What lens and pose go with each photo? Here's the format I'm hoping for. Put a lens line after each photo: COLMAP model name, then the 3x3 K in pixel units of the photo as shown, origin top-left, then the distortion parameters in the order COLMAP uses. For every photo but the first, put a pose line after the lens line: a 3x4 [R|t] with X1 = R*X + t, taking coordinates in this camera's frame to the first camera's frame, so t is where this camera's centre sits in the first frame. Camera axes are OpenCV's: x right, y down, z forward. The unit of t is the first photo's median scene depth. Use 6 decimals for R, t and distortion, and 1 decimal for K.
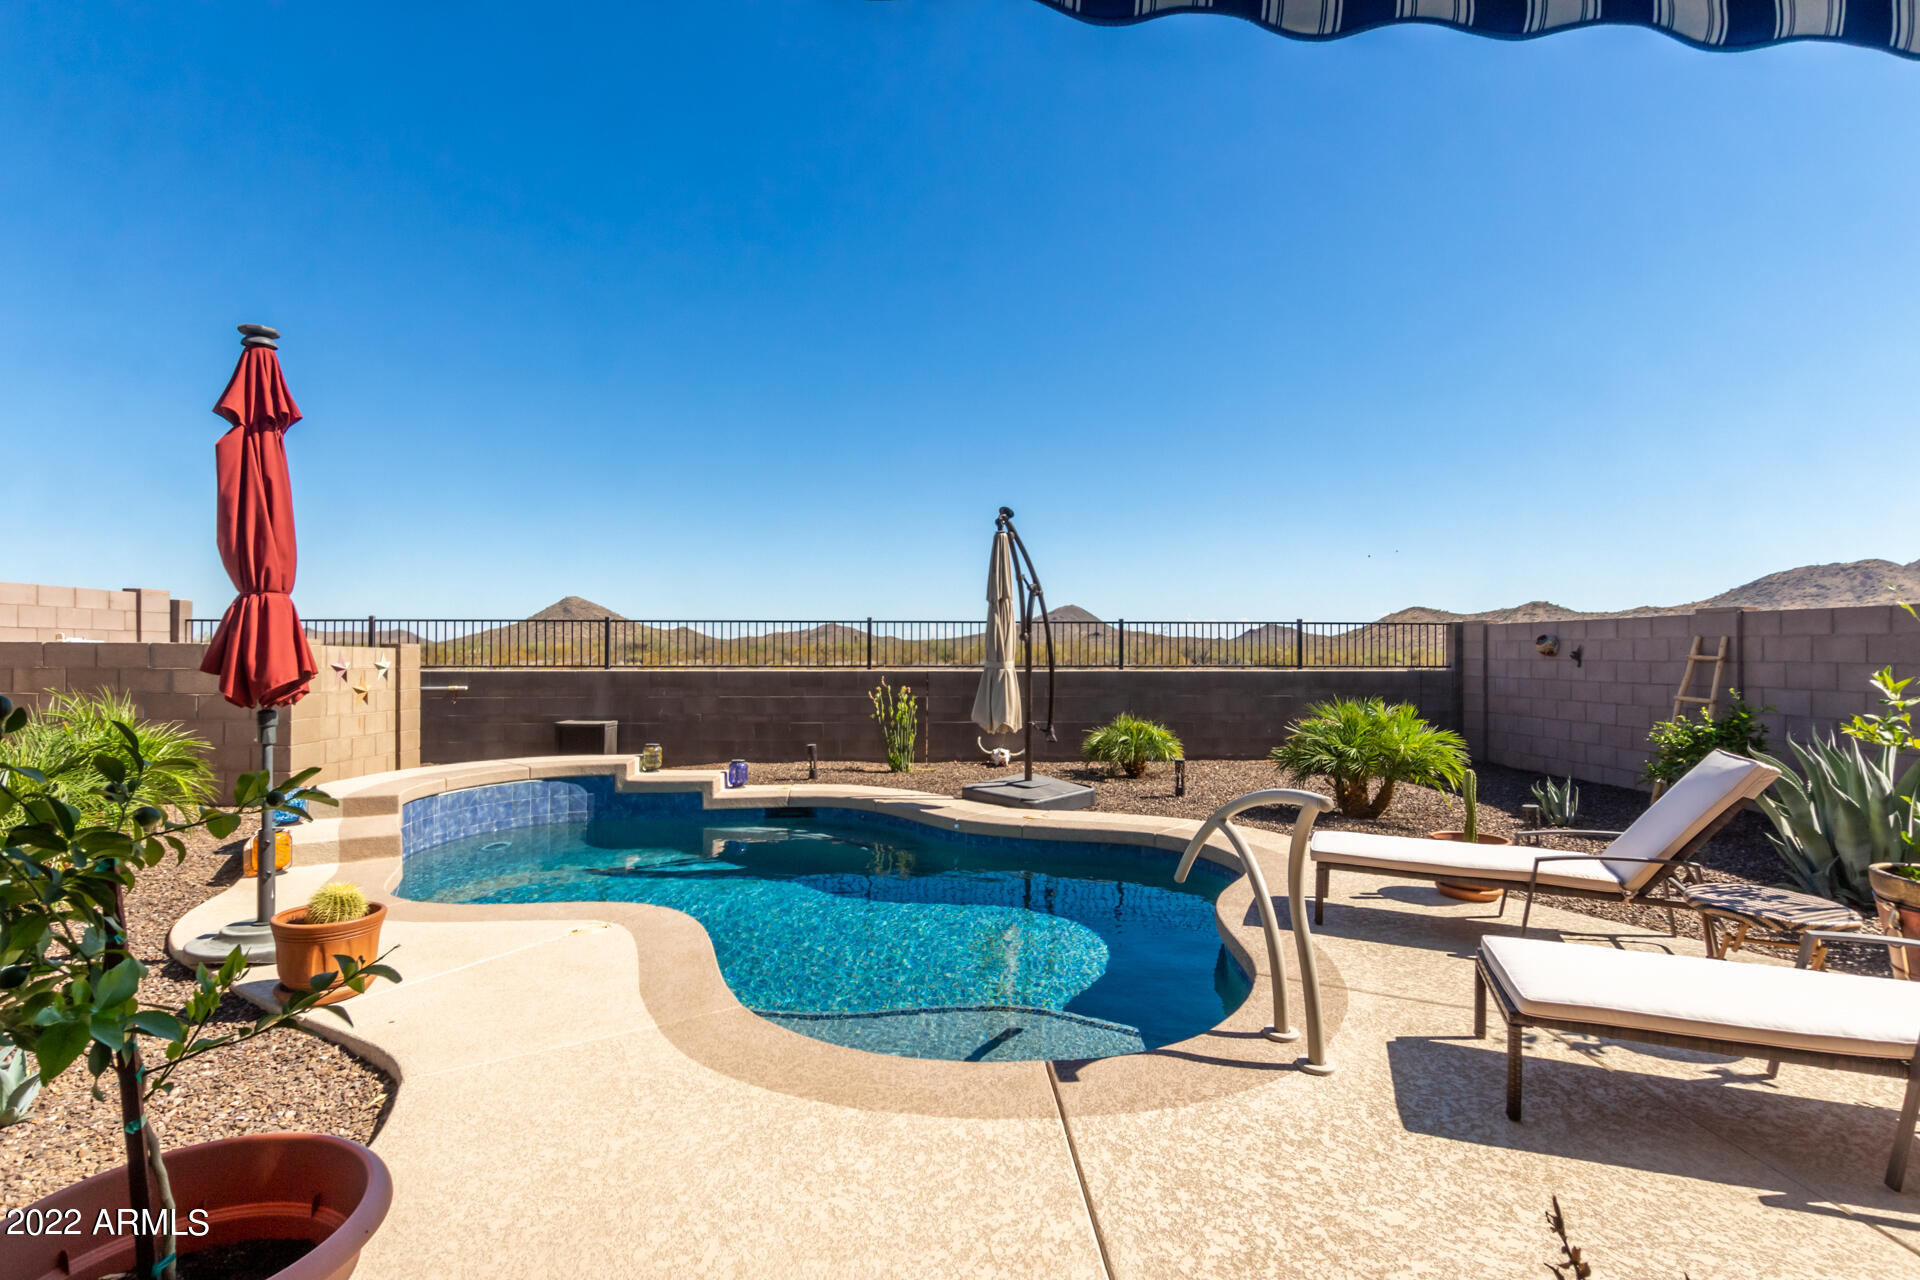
lens RADIAL K [[939.3, 0, 951.5], [0, 939.3, 650.6], [0, 0, 1]] dist [0.008661, -0.002270]
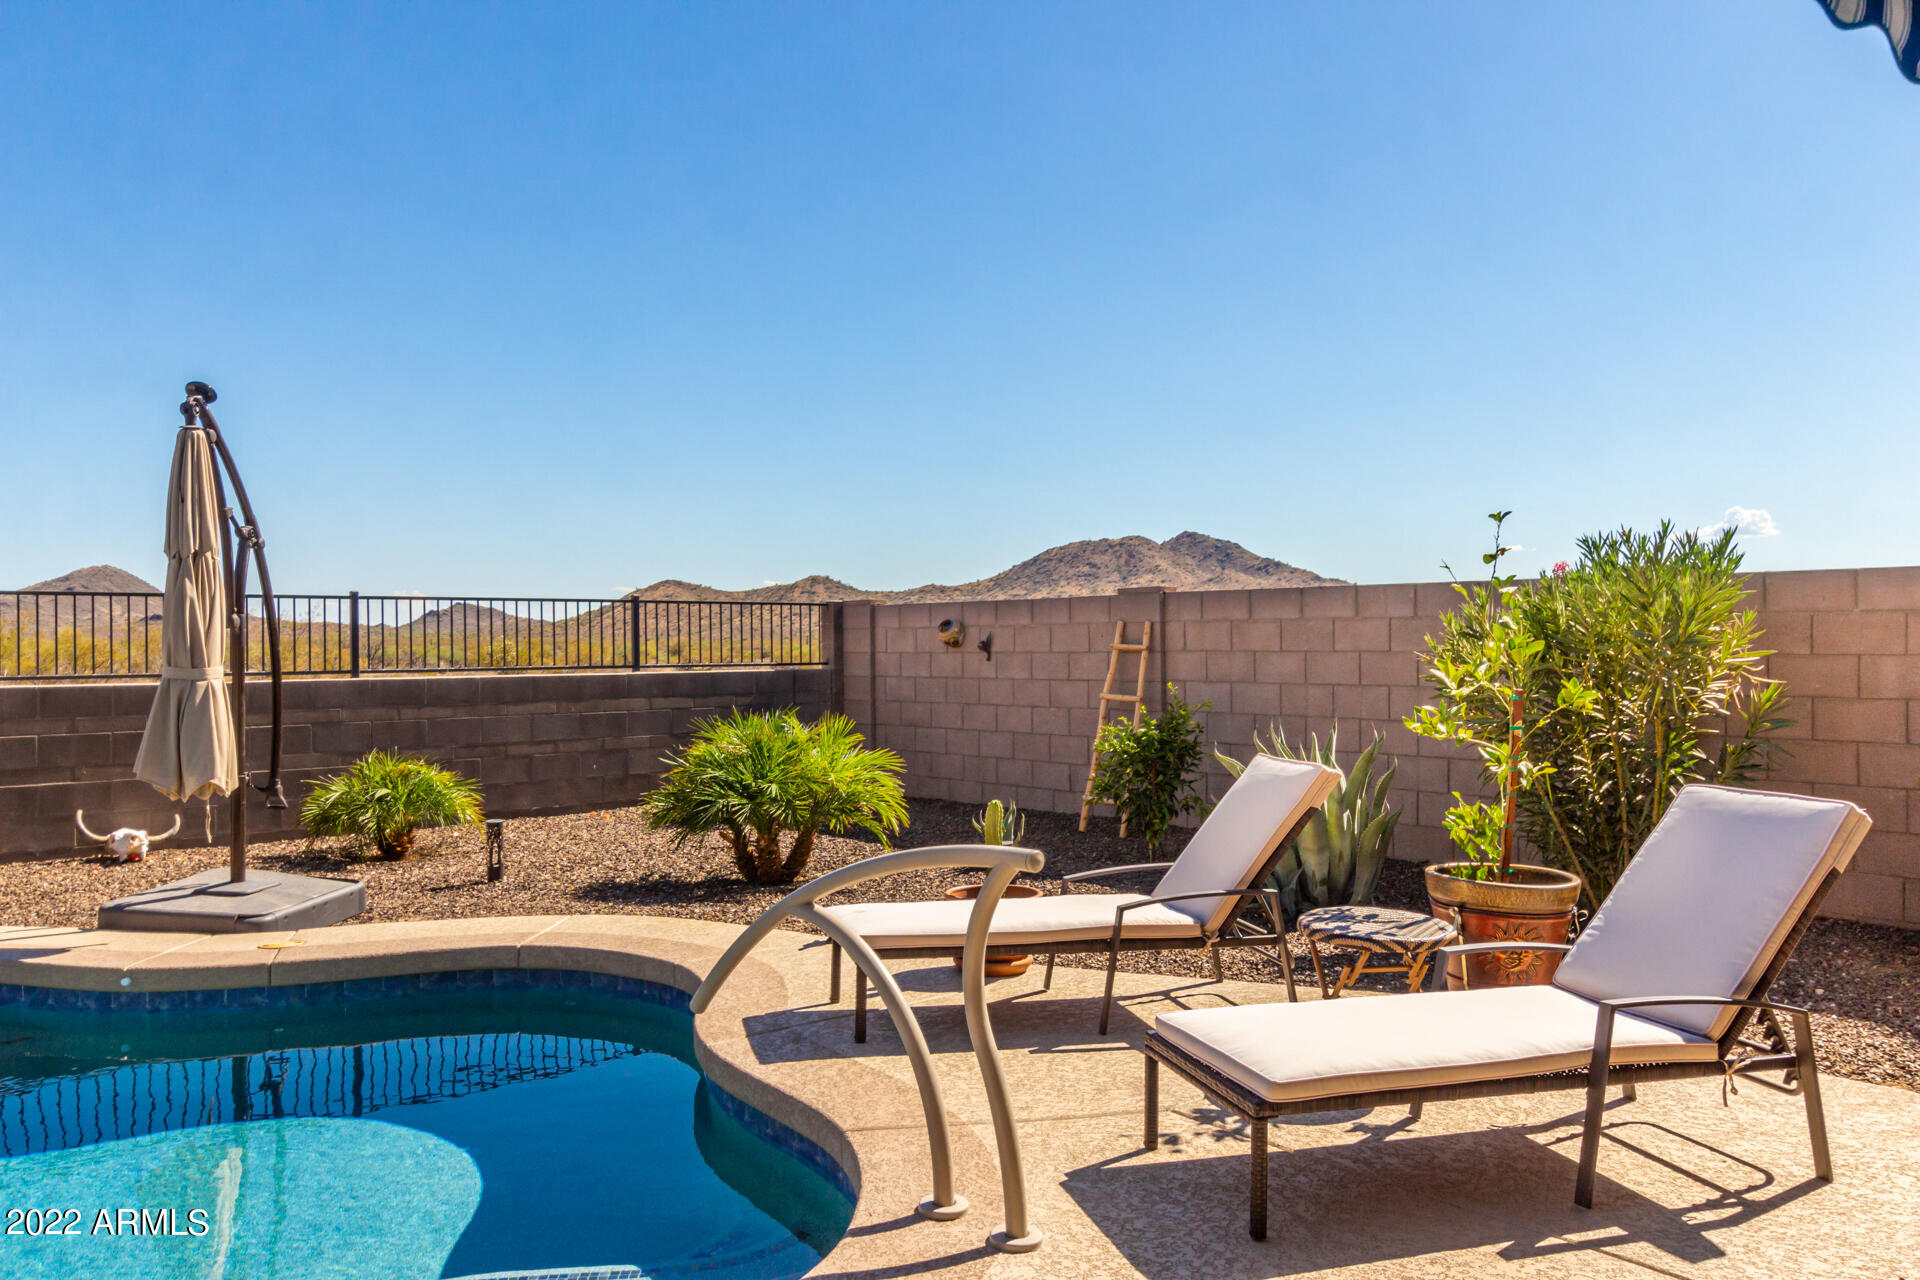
lens RADIAL K [[1465.4, 0, 957.1], [0, 1465.4, 634.9], [0, 0, 1]] dist [-0.001818, 0.005087]
pose [[0.794424, -0.004594, 0.607346, -0.107838], [0.008246, 0.999961, -0.003222, -0.000344], [-0.607307, 0.007567, 0.794431, 0.059935]]
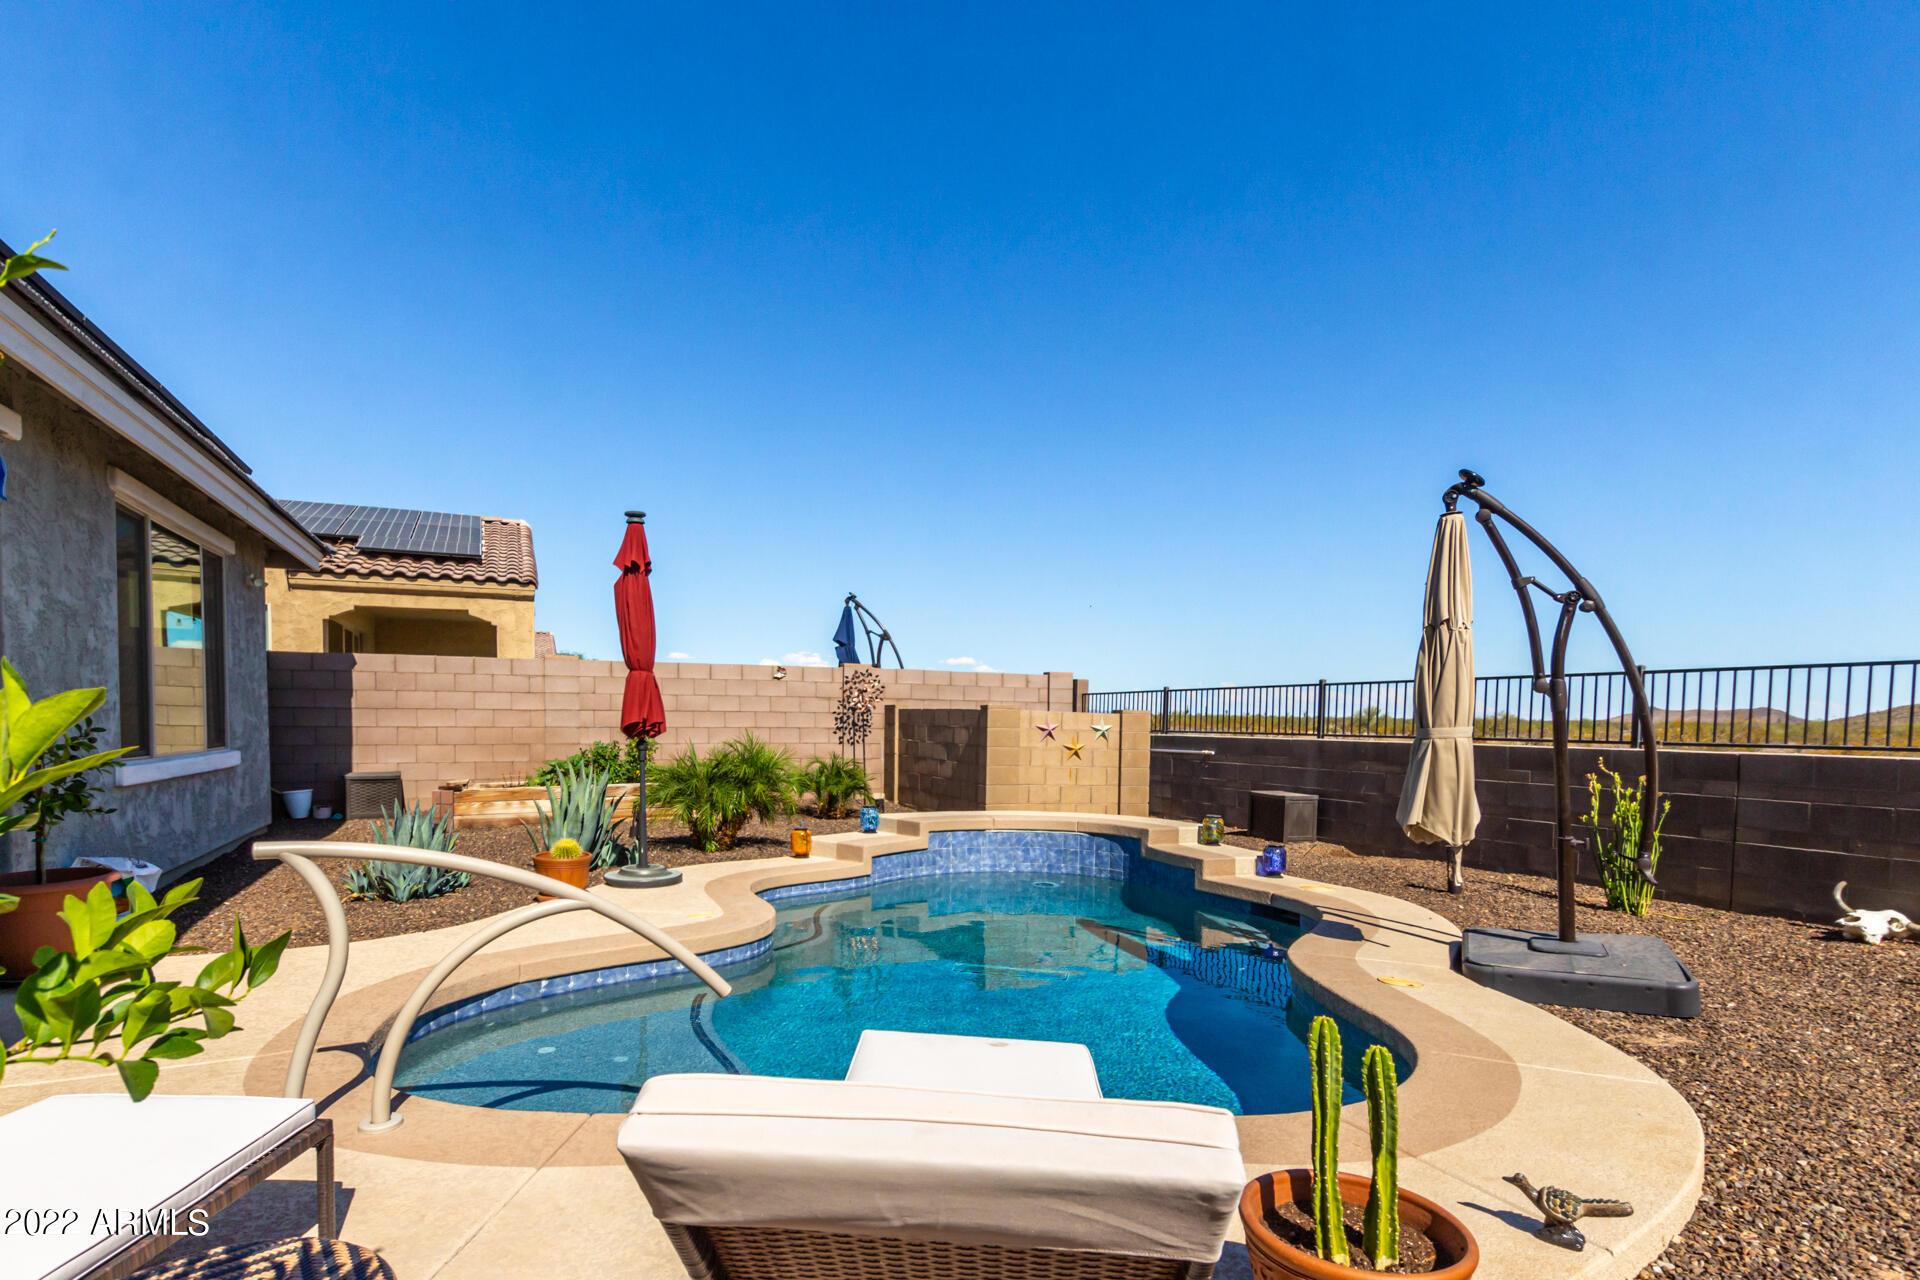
lens RADIAL K [[939.3, 0, 918.9], [0, 939.3, 765.2], [0, 0, 1]] dist [0.008661, -0.002270]
pose [[0.326717, 0.050253, -0.943785, 0.499167], [-0.012327, 0.998727, 0.048911, 0.008712], [0.945042, -0.004346, 0.326920, 0.457717]]
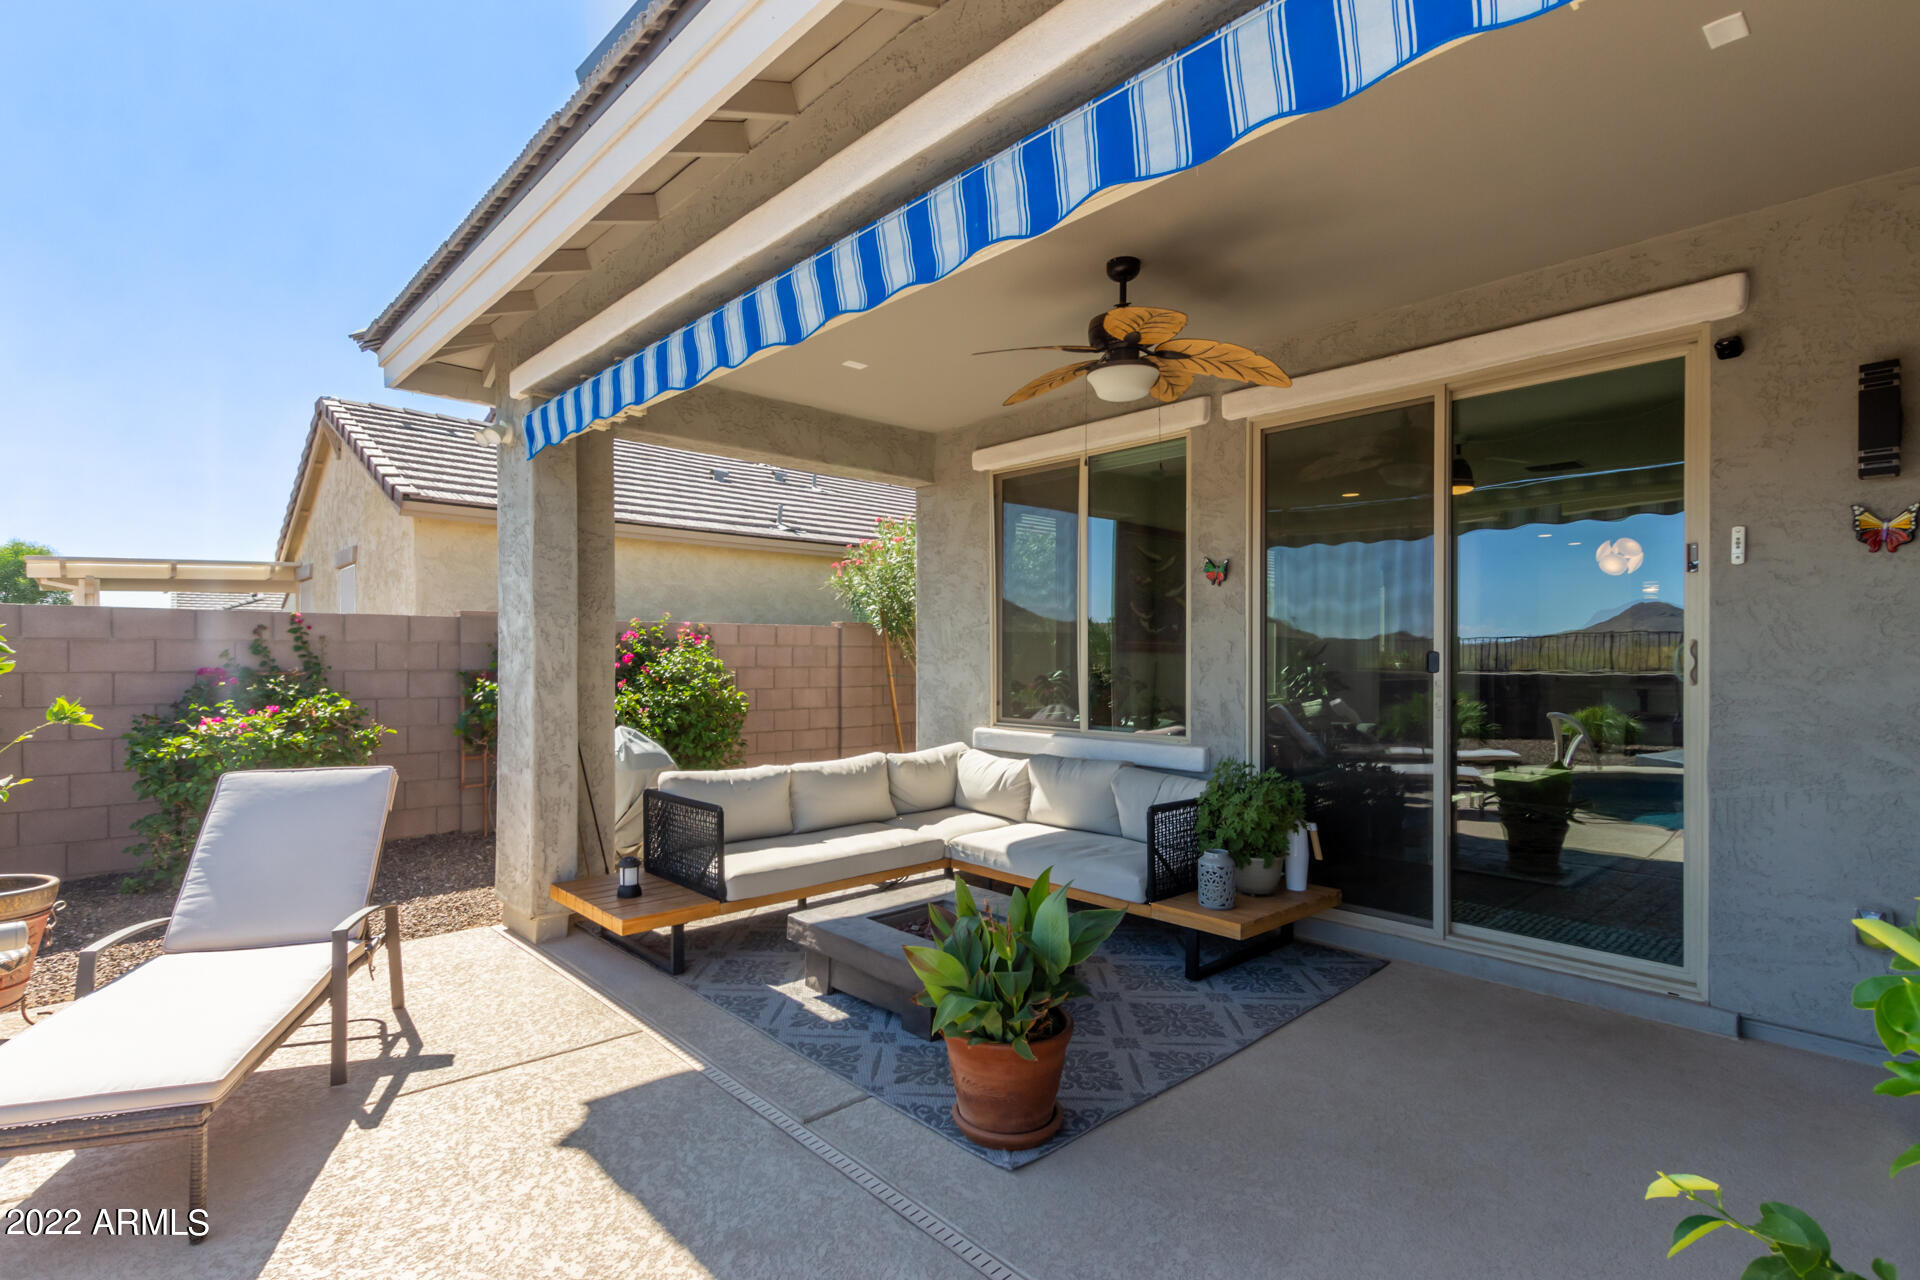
lens RADIAL K [[939.3, 0, 967.0], [0, 939.3, 653.6], [0, 0, 1]] dist [0.008661, -0.002270]
pose [[-0.635335, -0.001805, 0.772235, -0.145553], [-0.001759, 0.999998, 0.000890, -0.003450], [-0.772235, -0.000793, -0.635337, 0.323859]]
